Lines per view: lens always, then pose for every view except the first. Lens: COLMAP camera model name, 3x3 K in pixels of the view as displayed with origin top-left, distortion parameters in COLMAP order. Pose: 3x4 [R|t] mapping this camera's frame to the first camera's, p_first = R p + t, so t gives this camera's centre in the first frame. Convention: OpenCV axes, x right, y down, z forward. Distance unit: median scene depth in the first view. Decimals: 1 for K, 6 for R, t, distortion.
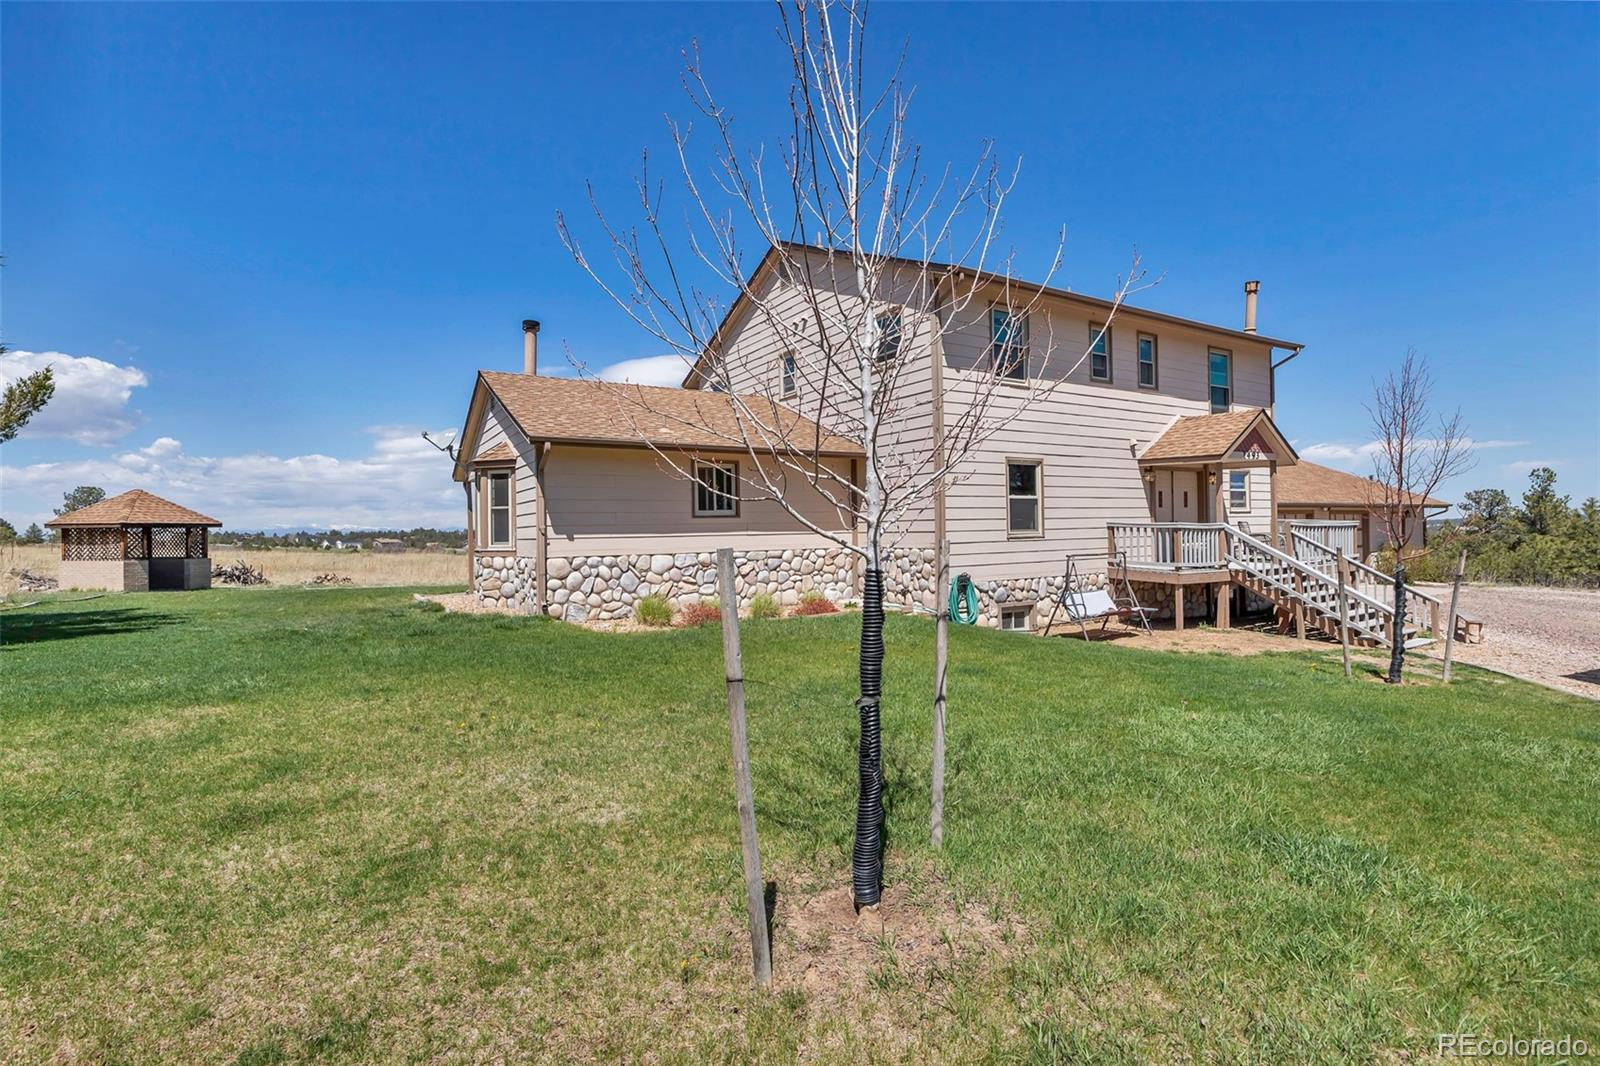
lens RADIAL K [[732.6, 0, 800.0], [0, 732.6, 533.0], [0, 0, 1]] dist [-0.004988, -0.000373]
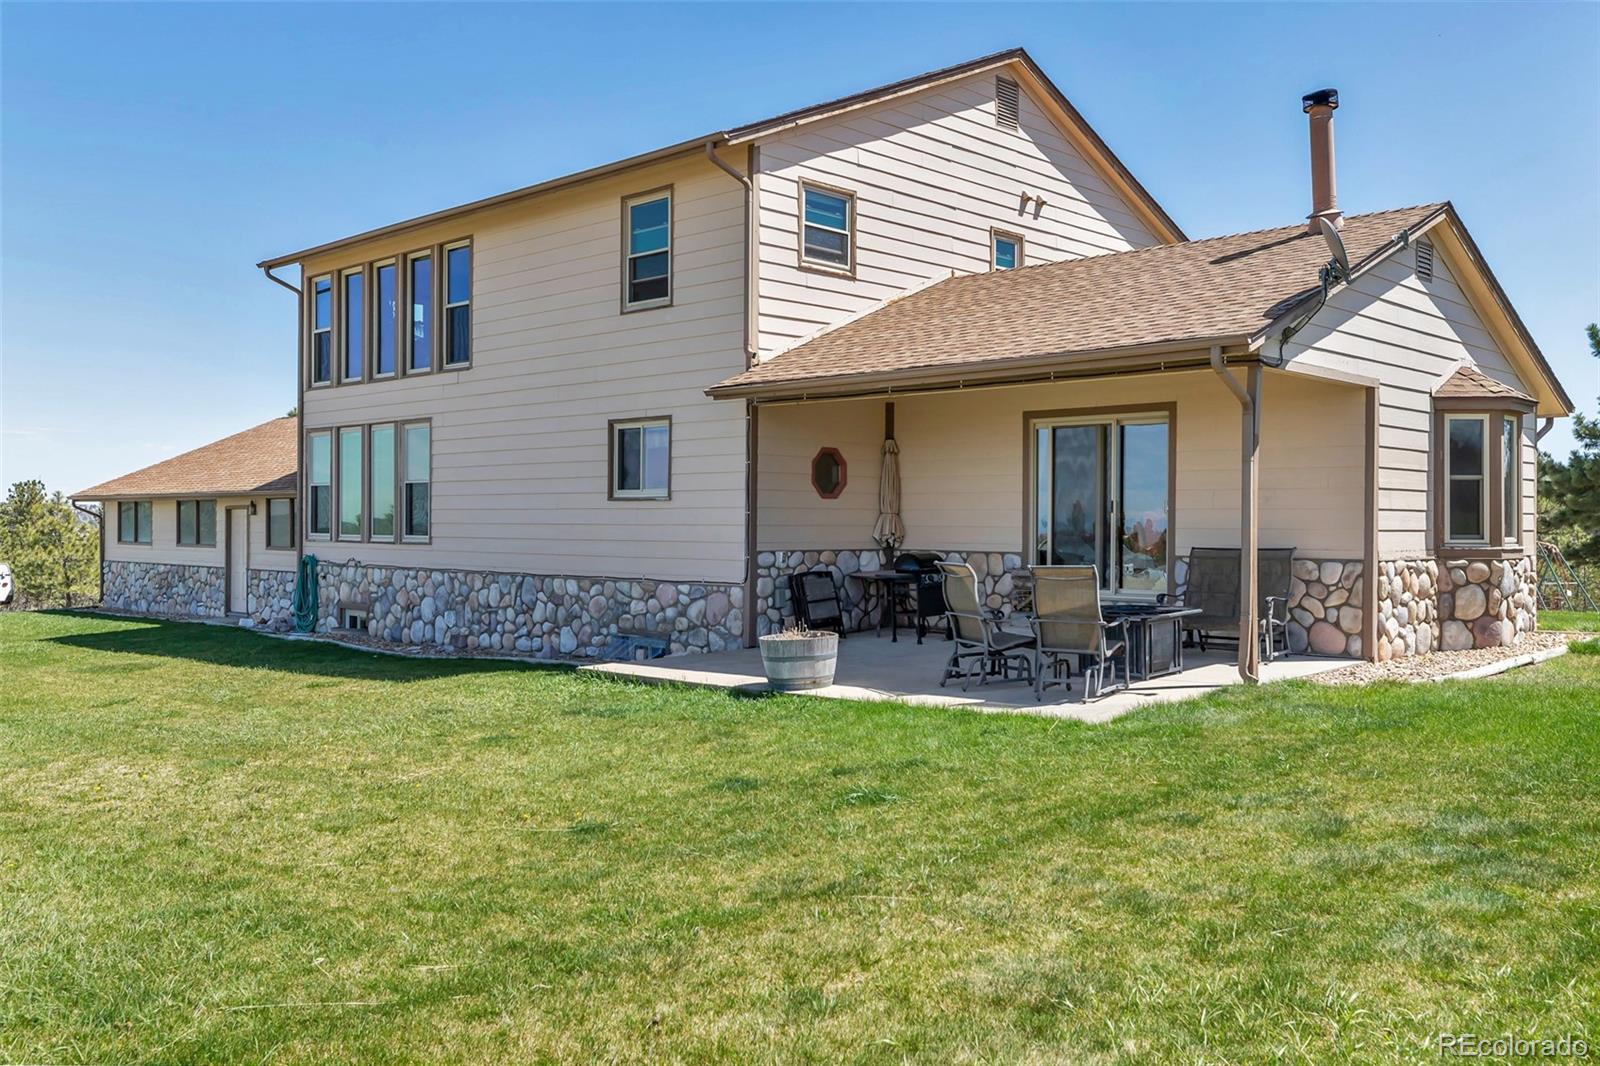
lens RADIAL K [[1379.7, 0, 800.0], [0, 1379.7, 533.0], [0, 0, 1]] dist [-0.006676, -0.002682]
pose [[-0.234625, 0.009754, 0.972037, -1.056274], [0.001686, 0.999952, -0.009627, 0.013915], [-0.972084, -0.000620, -0.234630, 1.391848]]
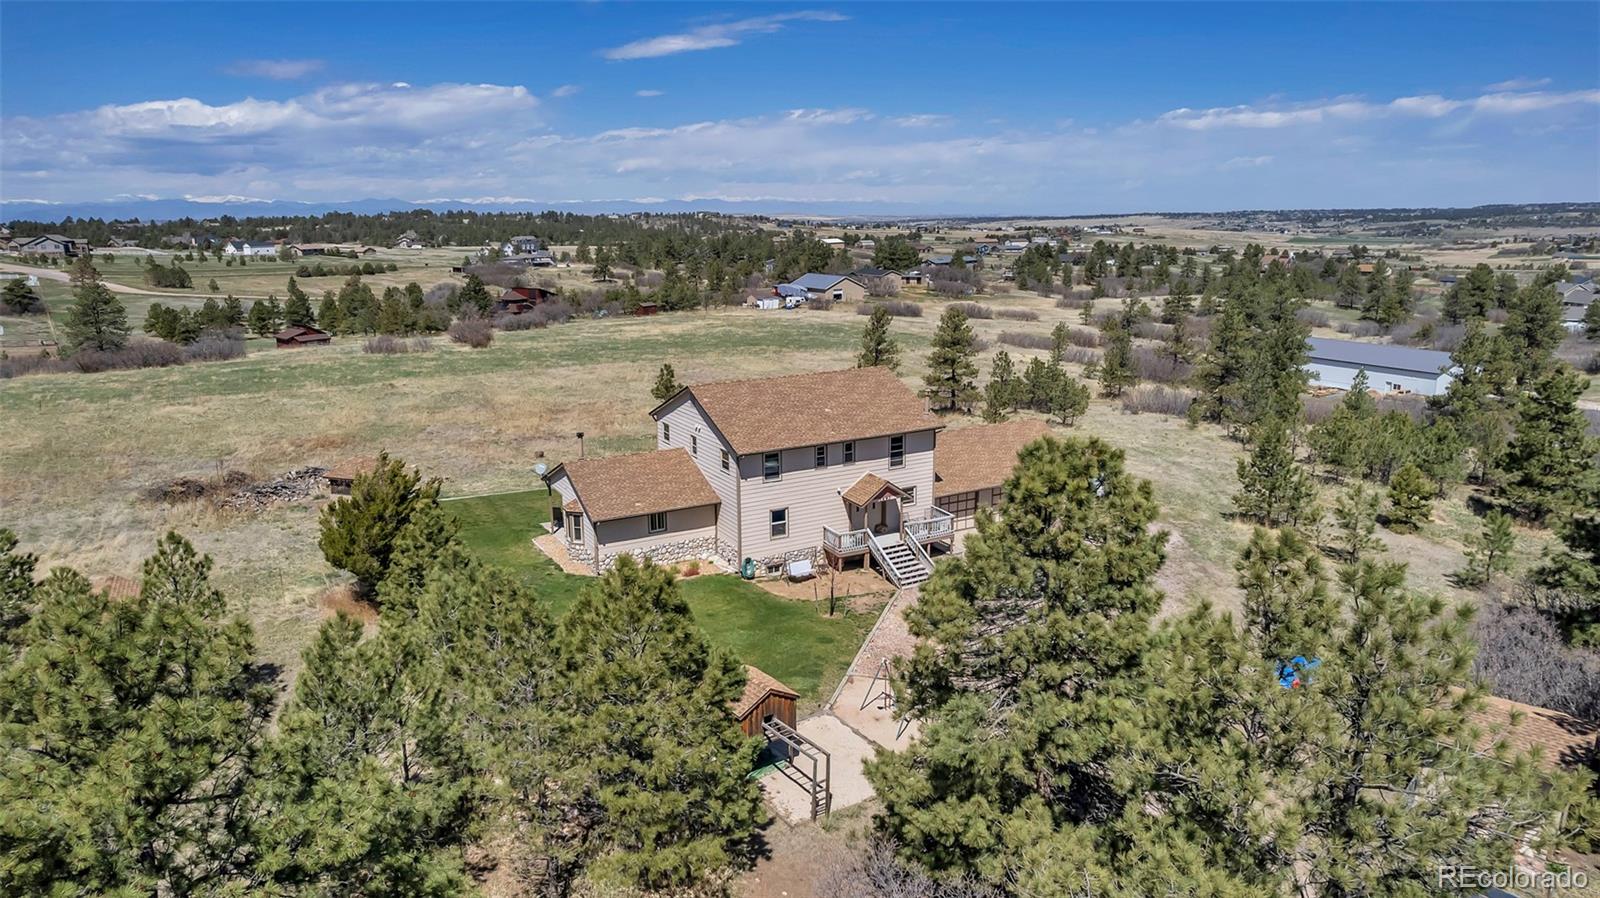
lens RADIAL K [[1039.6, 0, 787.9], [0, 1039.6, 445.9], [0, 0, 1]] dist [-0.077202, 0.075540]
pose [[0.997877, 0.015635, -0.063218, 0.442781], [-0.001025, 0.974402, 0.224810, -0.880327], [0.065114, -0.224268, 0.972350, -1.915417]]
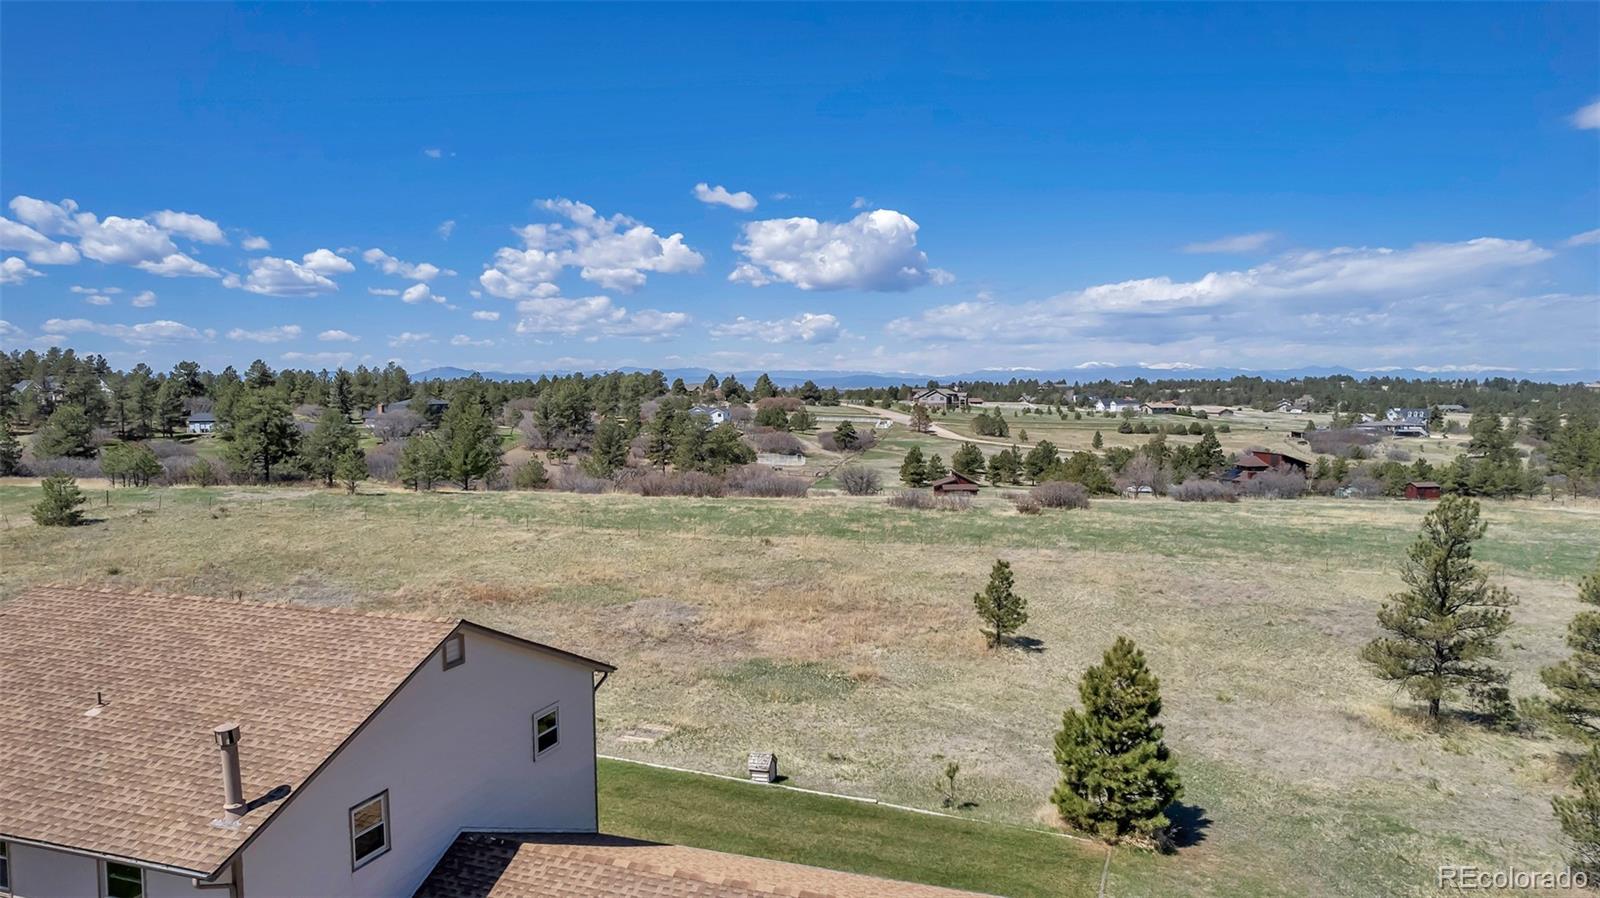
lens RADIAL K [[1050.5, 0, 786.0], [0, 1050.5, 450.7], [0, 0, 1]] dist [-0.086531, 0.074109]
pose [[0.611908, 0.057557, -0.788832, 1.601267], [-0.000521, 0.997378, 0.072369, -0.651992], [0.790929, -0.043872, 0.610333, 0.920936]]
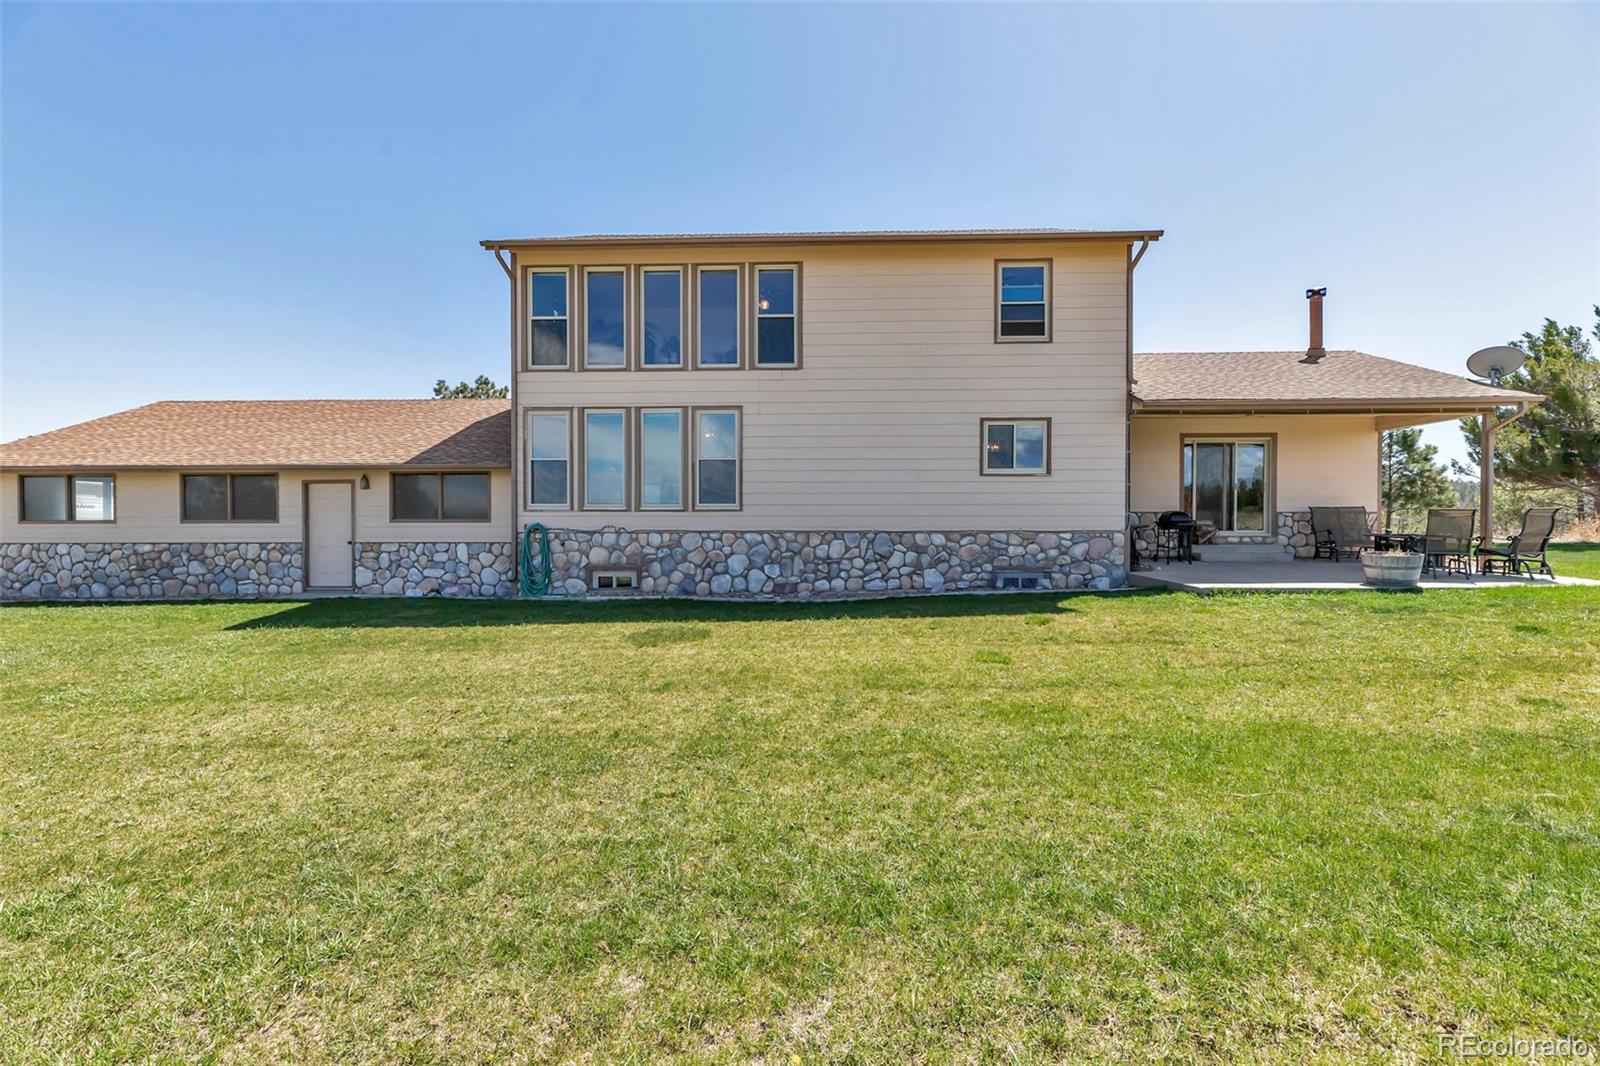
lens RADIAL K [[732.3, 0, 800.0], [0, 732.3, 533.0], [0, 0, 1]] dist [0.001351, 0.000161]
pose [[-0.821275, 0.011622, 0.570414, -0.316592], [0.016198, 0.999864, 0.002949, 0.033372], [-0.570302, 0.011662, -0.821352, 2.010497]]
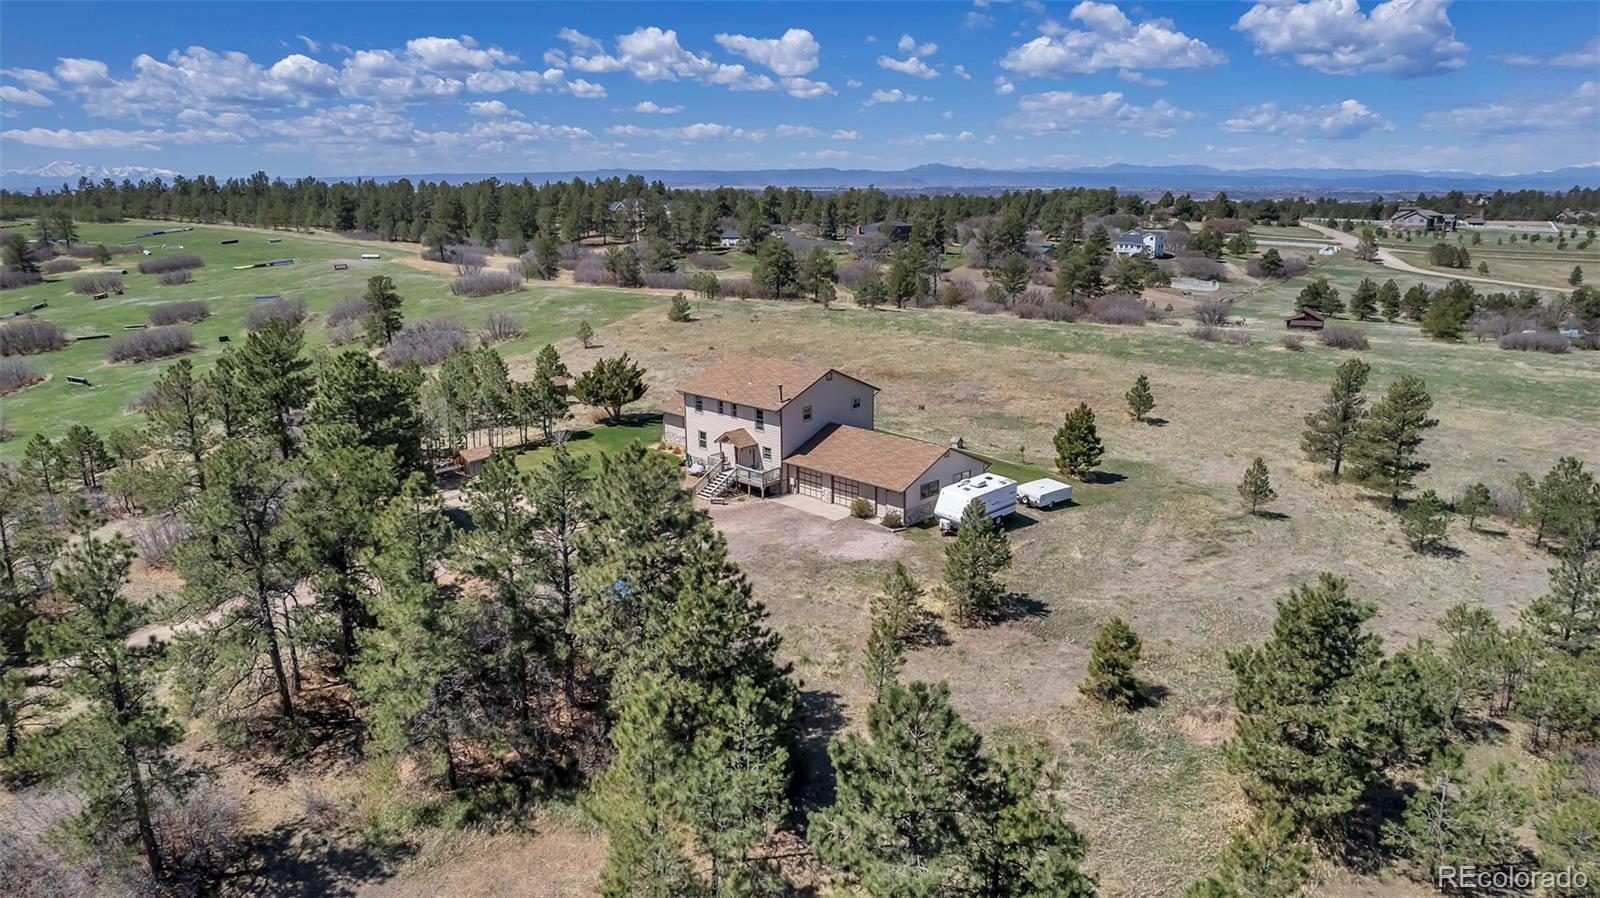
lens RADIAL K [[1042.7, 0, 794.8], [0, 1042.7, 450.8], [0, 0, 1]] dist [-0.068820, 0.075685]
pose [[0.213110, 0.253941, -0.943450, 4.749367], [0.001281, 0.965559, 0.260182, -1.205395], [0.977027, -0.056656, 0.205445, 0.233971]]
